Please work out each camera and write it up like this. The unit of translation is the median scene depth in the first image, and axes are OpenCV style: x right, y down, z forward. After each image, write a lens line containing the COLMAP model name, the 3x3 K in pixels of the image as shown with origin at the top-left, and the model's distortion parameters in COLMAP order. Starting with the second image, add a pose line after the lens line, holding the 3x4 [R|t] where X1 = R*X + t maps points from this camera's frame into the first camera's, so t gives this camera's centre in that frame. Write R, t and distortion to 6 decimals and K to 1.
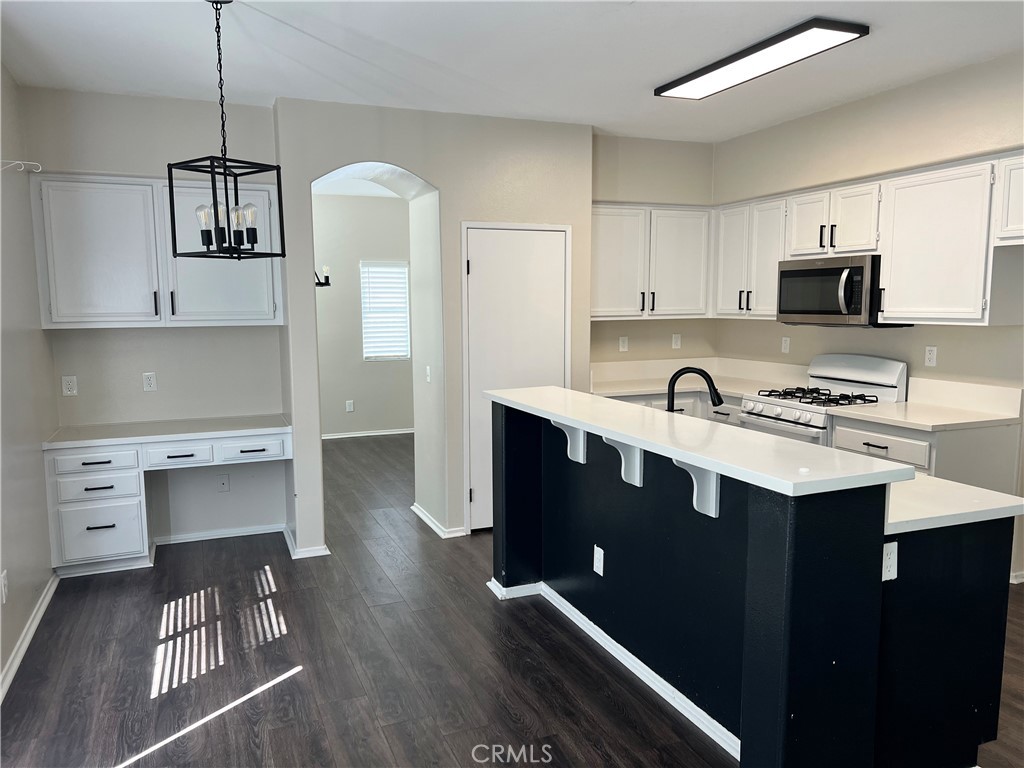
lens RADIAL K [[765.7, 0, 503.4], [0, 765.7, 388.1], [0, 0, 1]] dist [0.062792, -0.062941]
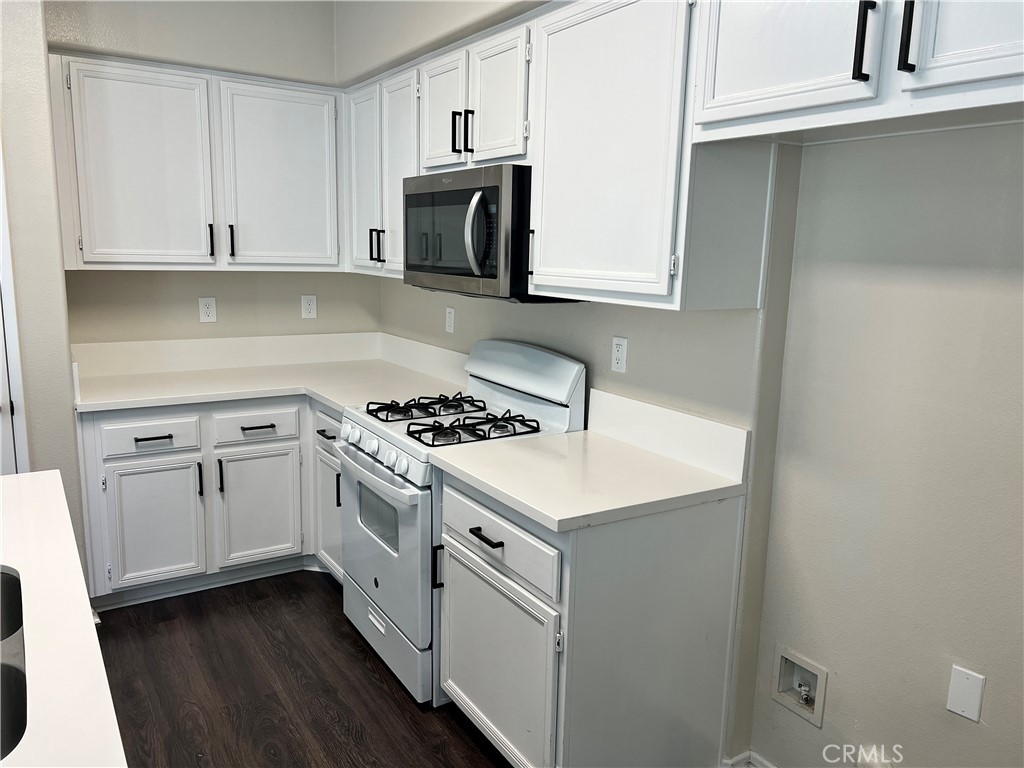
lens RADIAL K [[765.7, 0, 503.4], [0, 765.7, 388.1], [0, 0, 1]] dist [0.062792, -0.062941]
pose [[0.983846, -0.000146, 0.179018, 0.371386], [-0.012661, 0.997439, 0.070394, -0.055835], [-0.178570, -0.071523, 0.981324, 0.469231]]
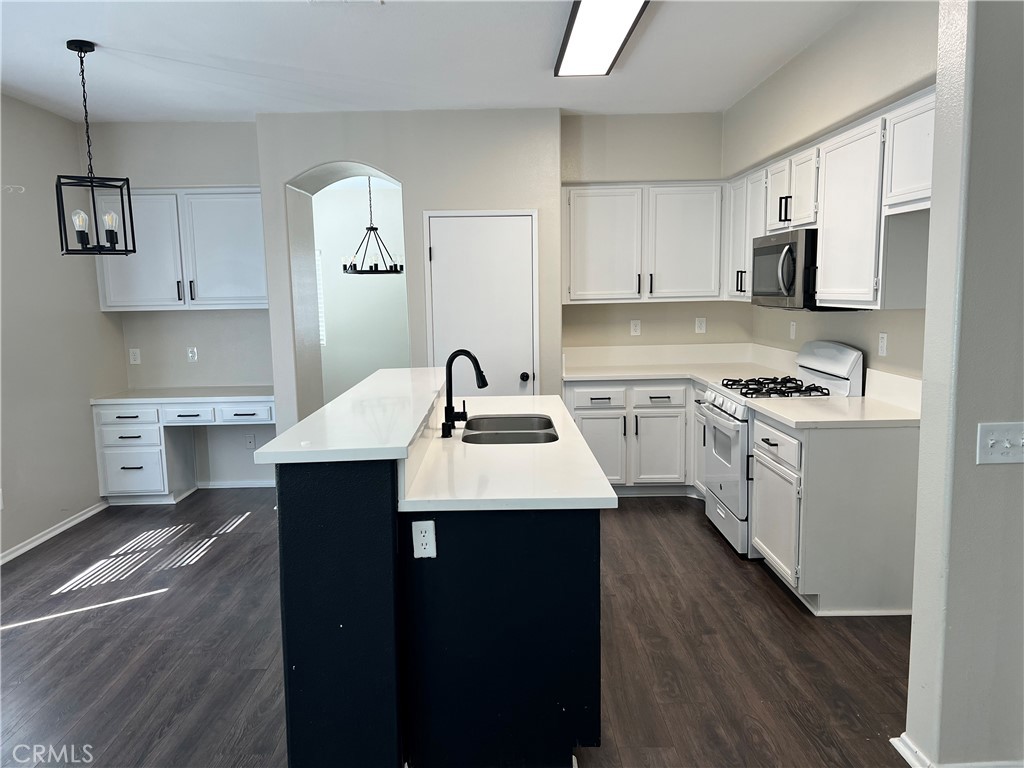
lens RADIAL K [[765.7, 0, 503.4], [0, 765.7, 388.1], [0, 0, 1]] dist [0.062792, -0.062941]
pose [[0.929260, 0.037595, -0.367508, 0.482158], [-0.029268, 0.999174, 0.028208, -0.004690], [0.368265, -0.015457, 0.929592, 0.045838]]
